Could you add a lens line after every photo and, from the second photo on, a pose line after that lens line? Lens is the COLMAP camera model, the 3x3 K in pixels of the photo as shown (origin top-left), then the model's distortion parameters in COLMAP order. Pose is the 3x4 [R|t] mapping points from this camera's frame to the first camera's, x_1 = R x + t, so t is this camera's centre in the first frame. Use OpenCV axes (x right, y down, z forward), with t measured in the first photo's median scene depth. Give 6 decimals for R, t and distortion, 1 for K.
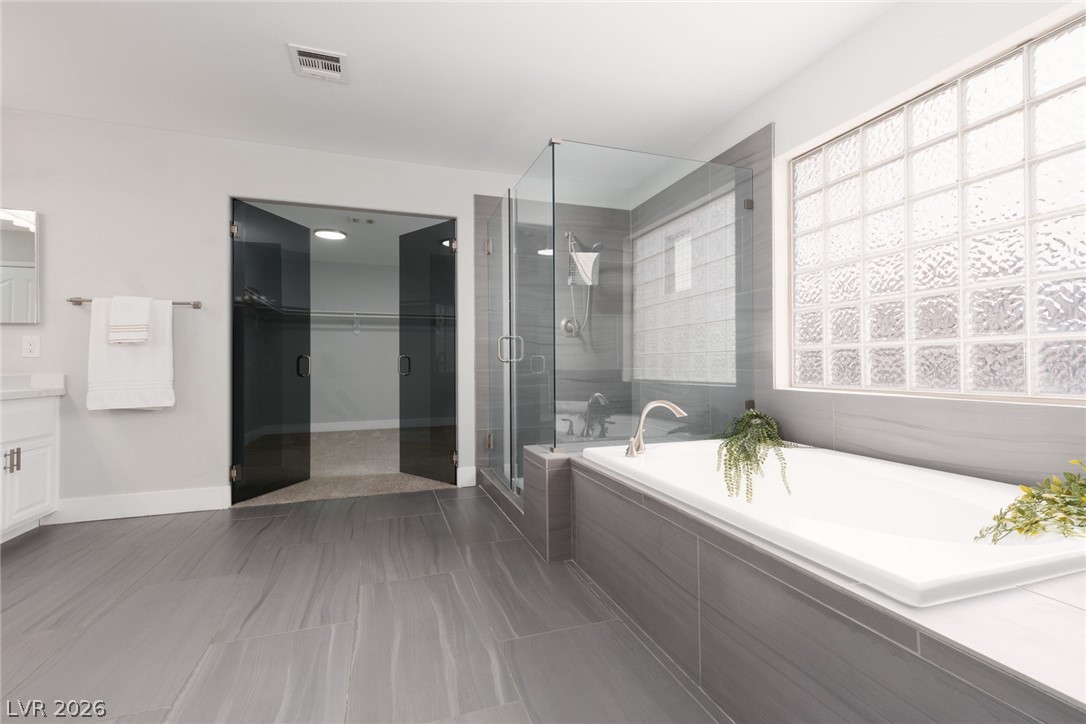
lens RADIAL K [[488.8, 0, 543.2], [0, 488.8, 363.7], [0, 0, 1]] dist [0.003157, -0.001501]
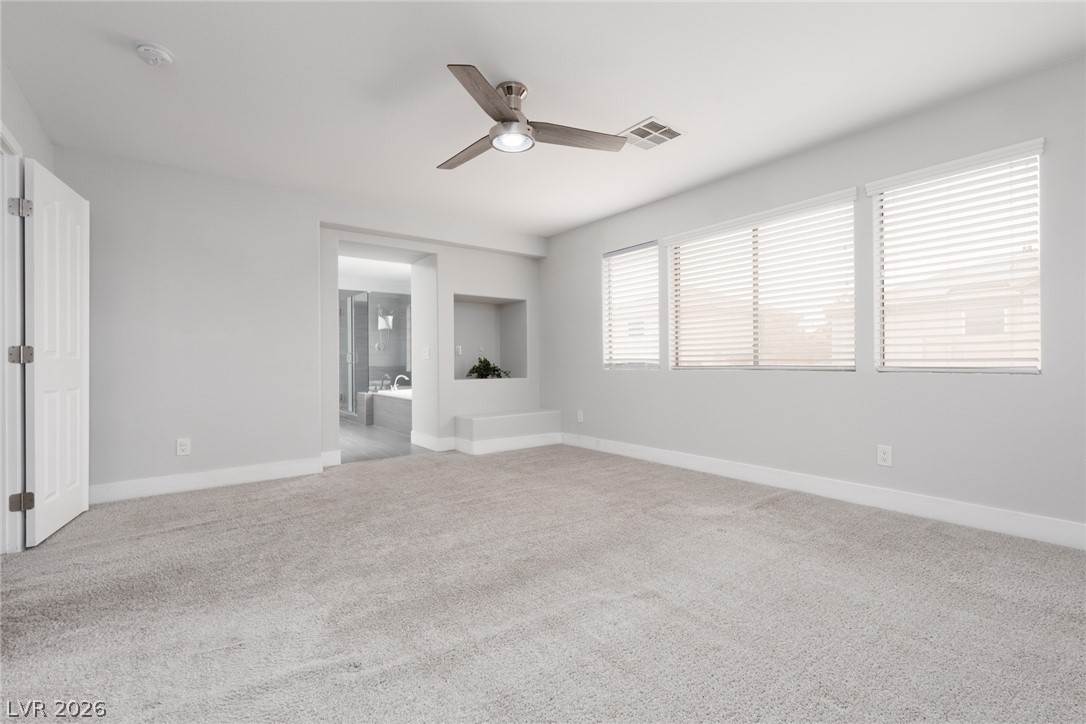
lens RADIAL K [[488.8, 0, 546.1], [0, 488.8, 357.2], [0, 0, 1]] dist [0.003157, -0.001501]
pose [[0.948663, -0.002811, 0.316276, 0.087039], [0.004239, 0.999984, -0.003827, -0.021516], [-0.316260, 0.004971, 0.948660, -1.755160]]
